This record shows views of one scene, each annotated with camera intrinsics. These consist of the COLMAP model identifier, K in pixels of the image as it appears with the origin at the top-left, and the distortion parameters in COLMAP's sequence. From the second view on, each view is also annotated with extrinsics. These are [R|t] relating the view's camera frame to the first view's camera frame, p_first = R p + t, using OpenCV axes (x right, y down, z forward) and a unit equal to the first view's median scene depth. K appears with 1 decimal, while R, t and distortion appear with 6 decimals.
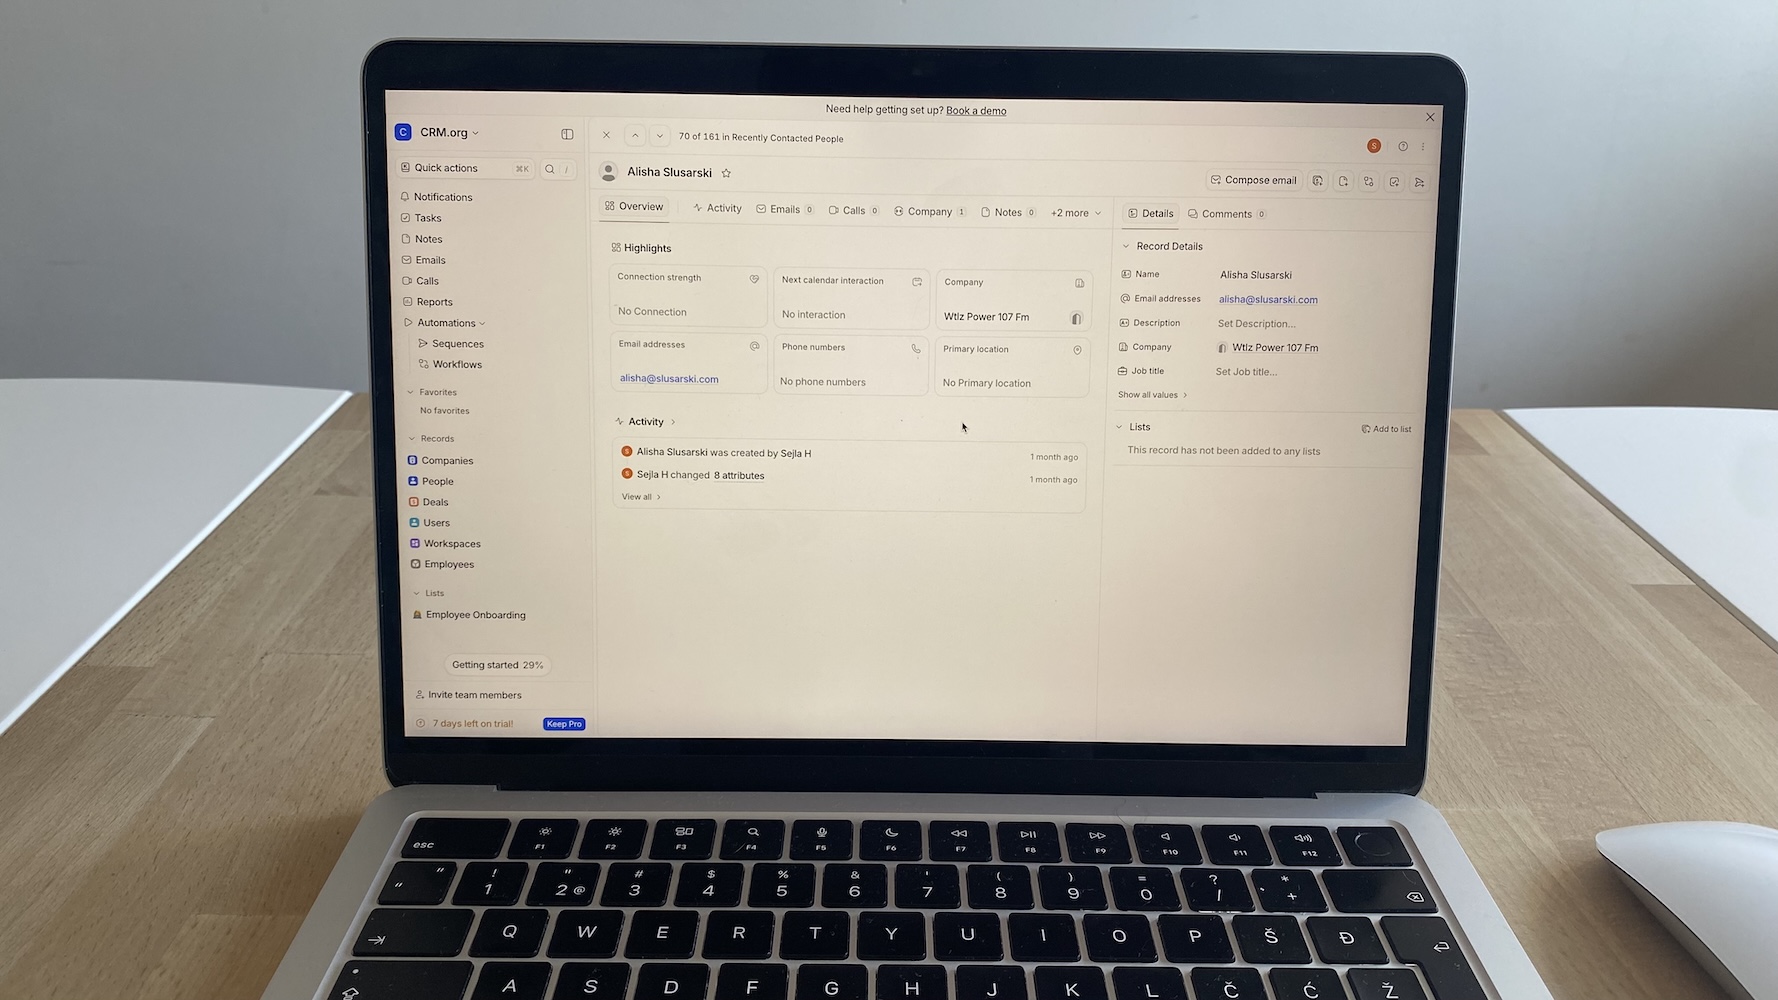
lens RADIAL K [[1334.3, 0, 892.9], [0, 1334.3, 509.4], [0, 0, 1]] dist [0.011884, -0.041163]
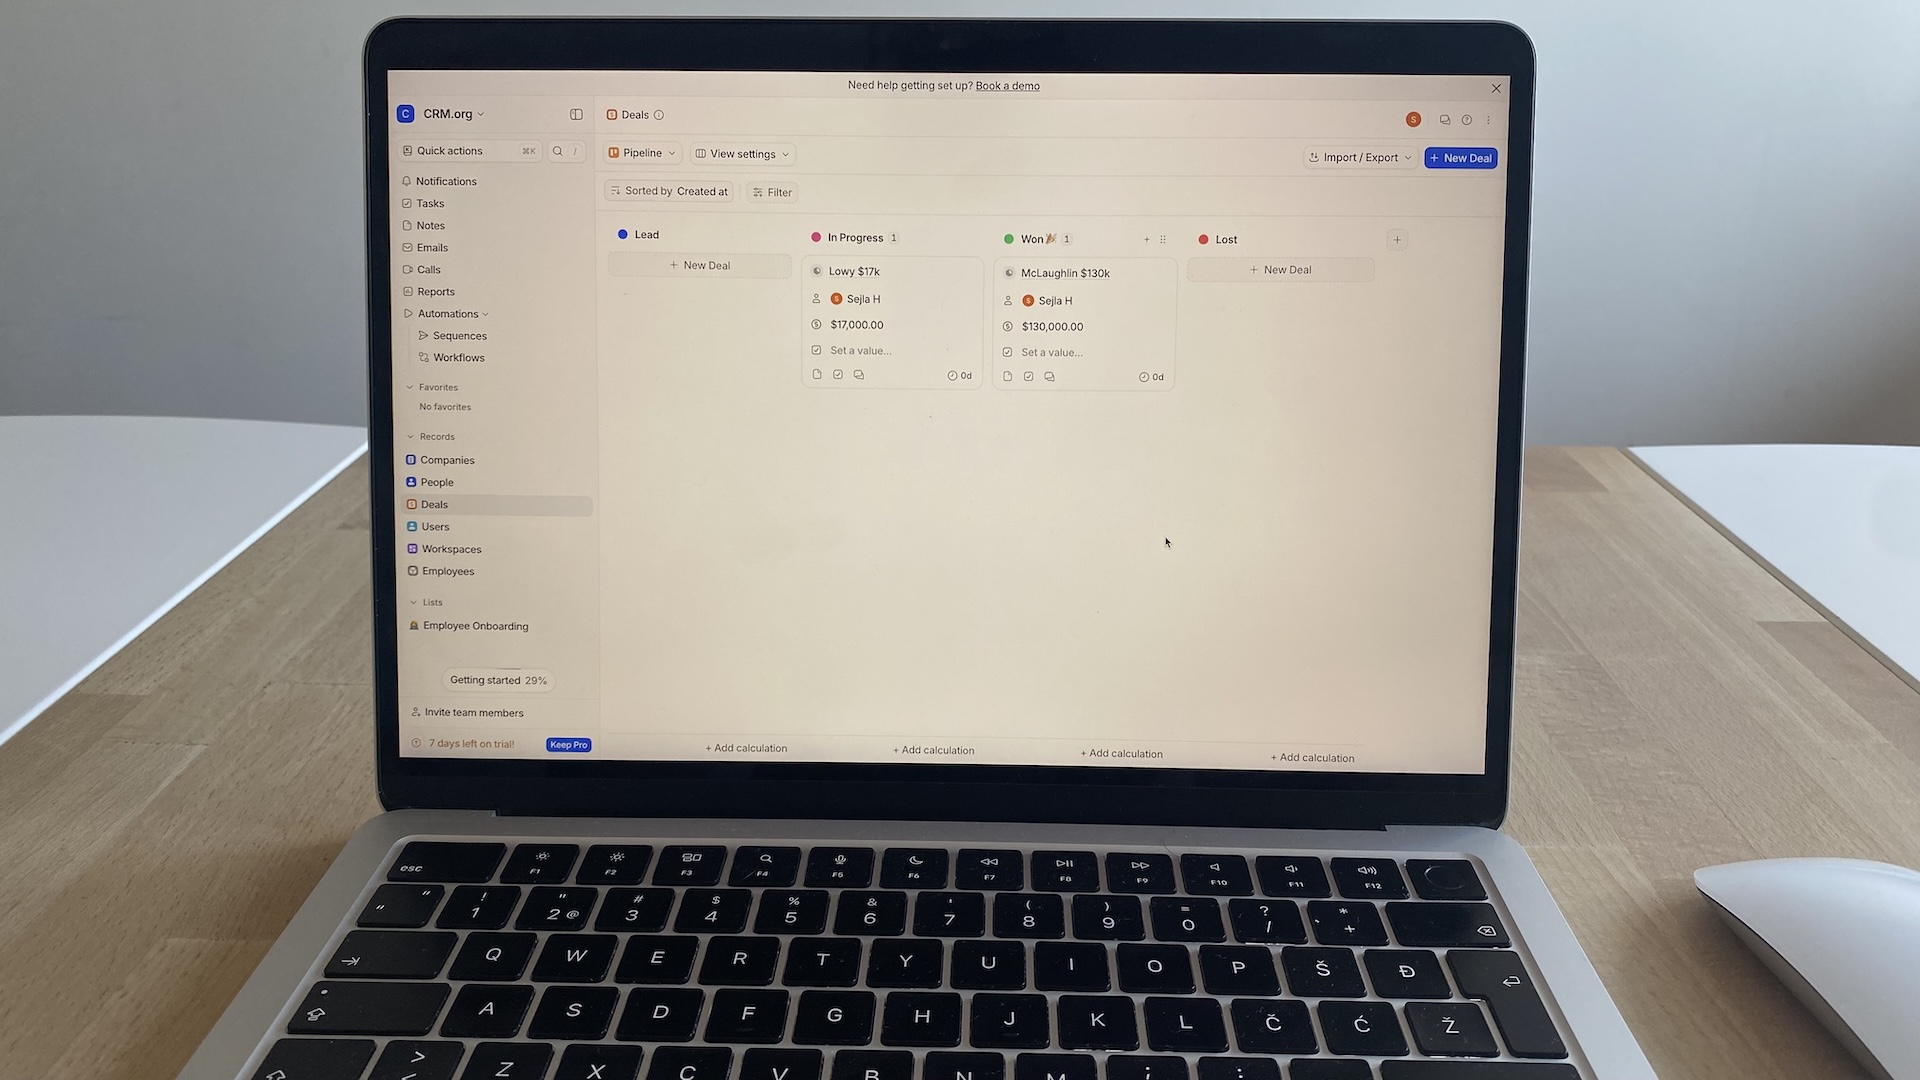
lens RADIAL K [[1444.6, 0, 964.7], [0, 1444.6, 540.7], [0, 0, 1]] dist [-0.003031, -0.011993]
pose [[0.999514, 0.000523, -0.031173, 0.063109], [-0.001914, 0.999002, -0.044627, 0.065758], [0.031118, 0.044665, 0.998517, -0.001438]]
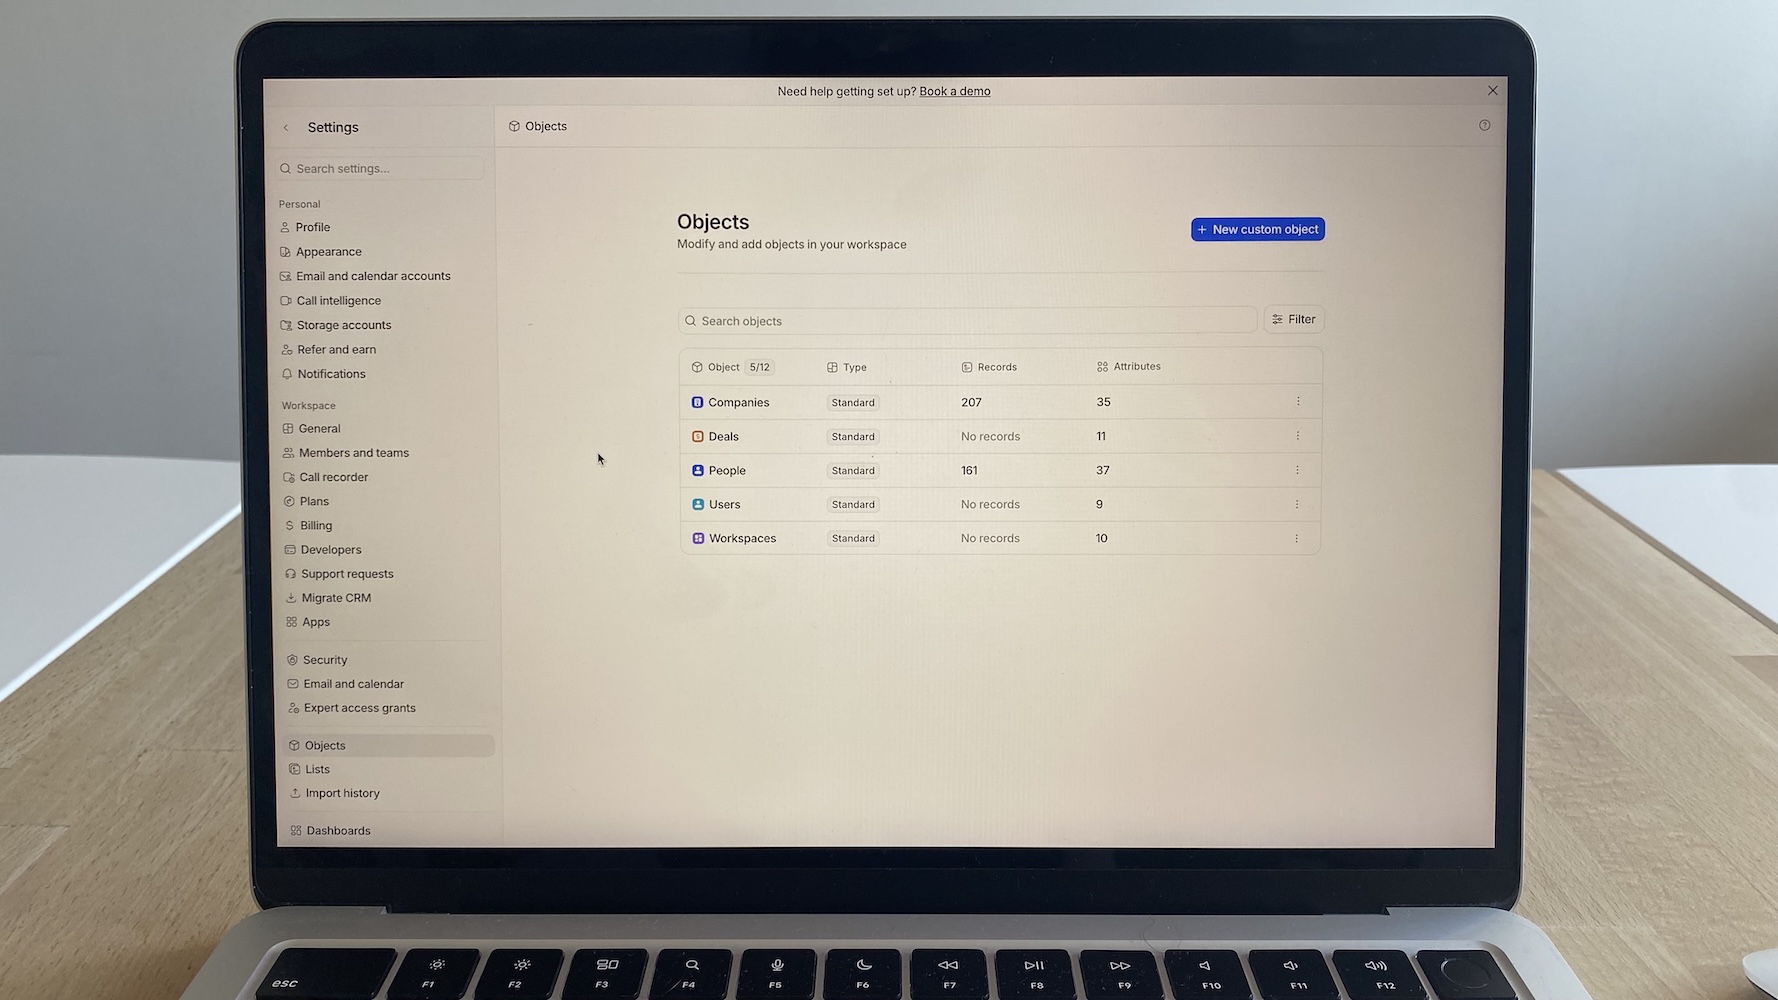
lens RADIAL K [[1349.0, 0, 884.7], [0, 1349.0, 498.8], [0, 0, 1]] dist [-0.025144, 0.026688]
pose [[0.999813, -0.012698, -0.014567, 0.026707], [0.011452, 0.996514, -0.082640, 0.029116], [0.015566, 0.082458, 0.996473, 0.166720]]
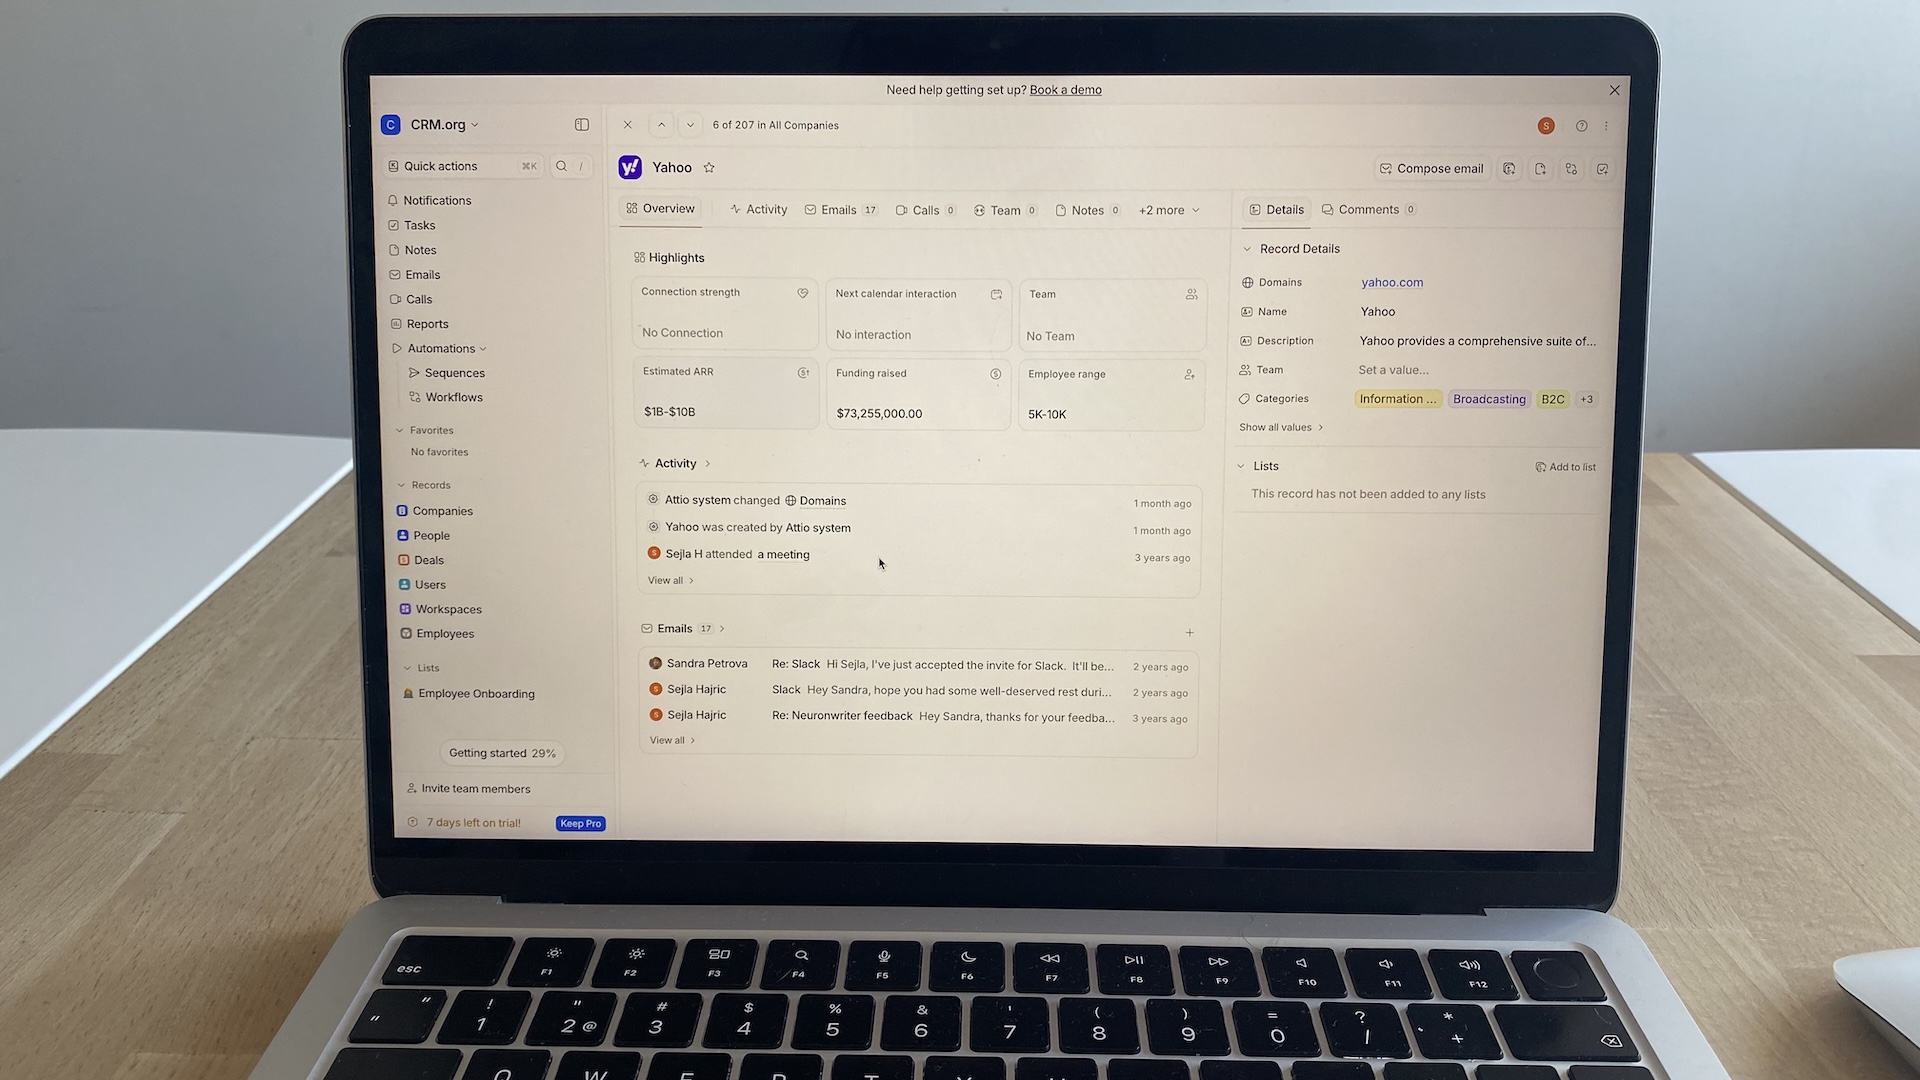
lens RADIAL K [[1448.6, 0, 959.2], [0, 1448.6, 542.2], [0, 0, 1]] dist [-0.009339, 0.002568]
pose [[0.999468, -0.004513, -0.032289, 0.023341], [0.003742, 0.999708, -0.023877, 0.006380], [0.032388, 0.023743, 0.999193, 0.096214]]
